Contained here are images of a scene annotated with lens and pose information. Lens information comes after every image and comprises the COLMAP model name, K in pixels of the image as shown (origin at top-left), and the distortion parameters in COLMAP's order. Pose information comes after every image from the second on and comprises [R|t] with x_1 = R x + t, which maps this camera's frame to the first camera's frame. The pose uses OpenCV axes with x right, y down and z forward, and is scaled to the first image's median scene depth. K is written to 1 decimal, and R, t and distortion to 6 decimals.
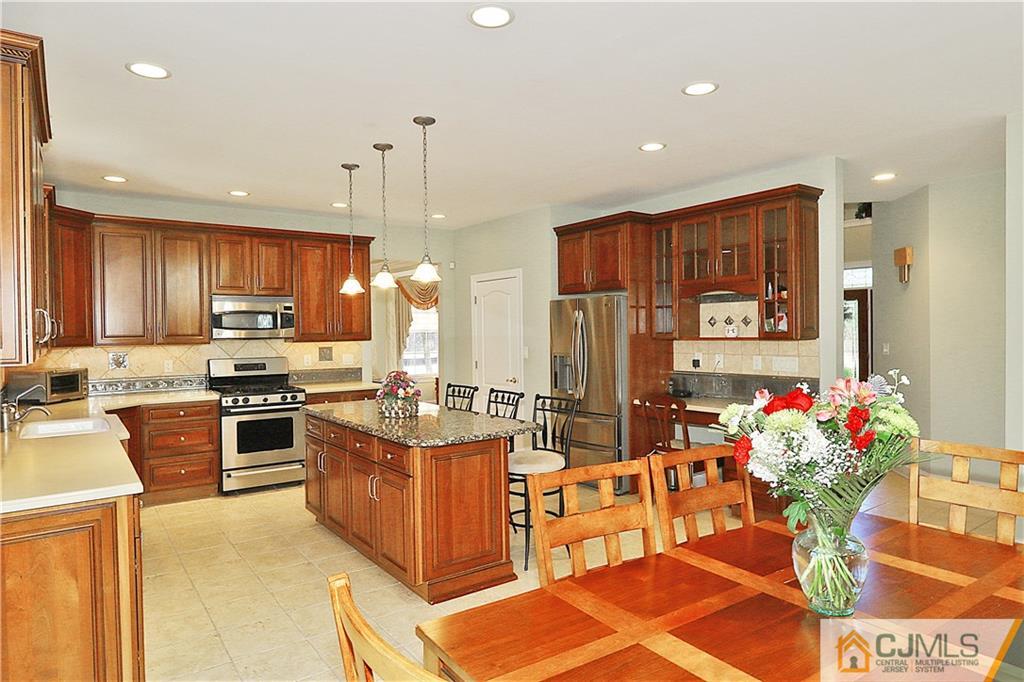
lens RADIAL K [[626.3, 0, 512.1], [0, 626.3, 341.7], [0, 0, 1]] dist [0.021932, 0.002416]
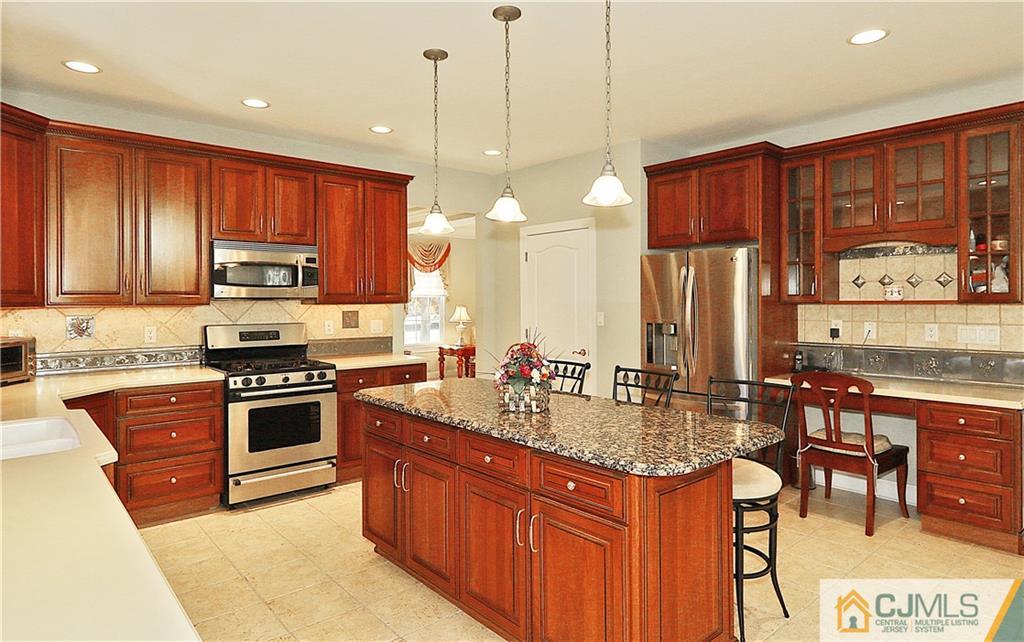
lens RADIAL K [[573.2, 0, 504.4], [0, 573.2, 305.3], [0, 0, 1]] dist [0.013311, -0.001831]
pose [[0.995132, 0.007436, 0.098271, -0.203322], [-0.006351, 0.999915, -0.011357, 0.009701], [-0.098347, 0.010678, 0.995095, 0.291489]]
